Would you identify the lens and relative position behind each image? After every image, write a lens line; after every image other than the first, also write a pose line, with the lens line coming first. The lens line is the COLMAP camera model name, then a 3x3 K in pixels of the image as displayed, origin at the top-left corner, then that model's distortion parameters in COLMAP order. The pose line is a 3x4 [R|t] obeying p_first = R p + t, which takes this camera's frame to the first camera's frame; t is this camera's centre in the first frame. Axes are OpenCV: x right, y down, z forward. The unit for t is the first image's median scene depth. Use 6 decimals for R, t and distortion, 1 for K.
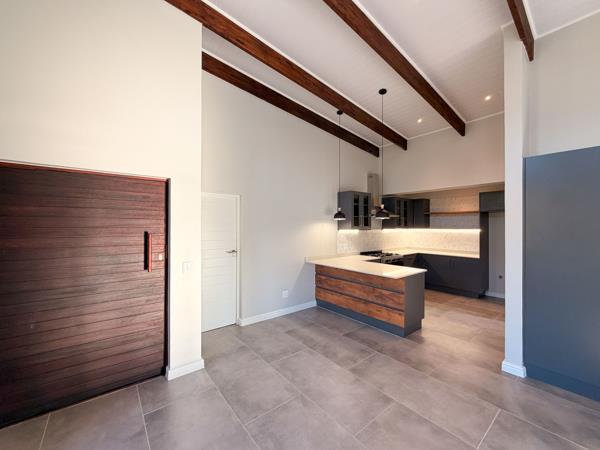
lens RADIAL K [[250.6, 0, 300.4], [0, 250.6, 222.8], [0, 0, 1]] dist [0.008873, 0.000793]
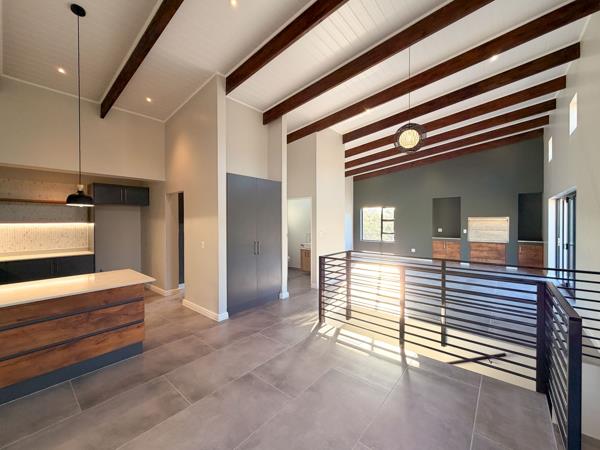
lens RADIAL K [[250.6, 0, 294.9], [0, 250.6, 222.9], [0, 0, 1]] dist [0.008873, 0.000793]
pose [[-0.187021, -0.011519, 0.982288, -0.326231], [-0.009125, 0.999908, 0.009989, 0.010306], [-0.982314, -0.007095, -0.187109, 0.436330]]
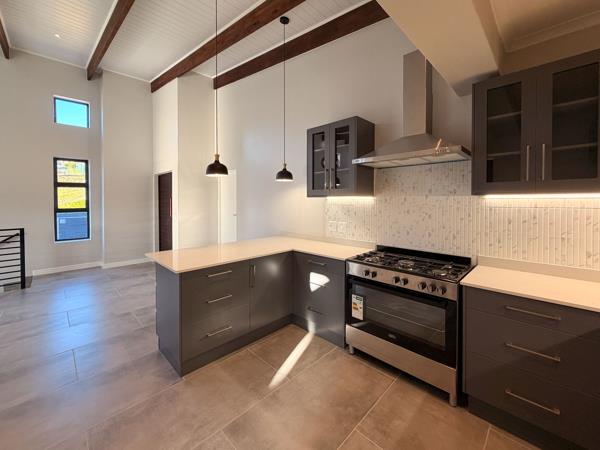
lens RADIAL K [[250.6, 0, 301.7], [0, 250.6, 203.9], [0, 0, 1]] dist [0.008873, 0.000793]
pose [[0.094150, 0.016749, -0.995417, 0.745305], [0.013867, 0.999739, 0.018133, 0.031283], [0.995461, -0.015511, 0.093894, 0.873750]]
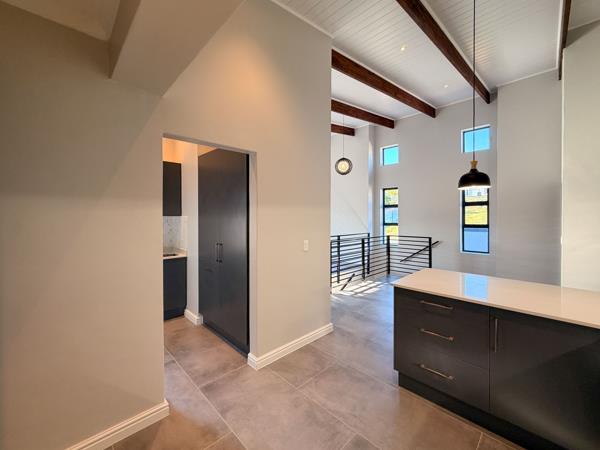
lens RADIAL K [[250.6, 0, 299.3], [0, 250.6, 221.3], [0, 0, 1]] dist [0.008873, 0.000793]
pose [[-0.996497, -0.000591, -0.083630, 0.543121], [-0.001319, 0.999962, 0.008659, 0.031179], [0.083622, 0.008739, -0.996459, 1.114017]]
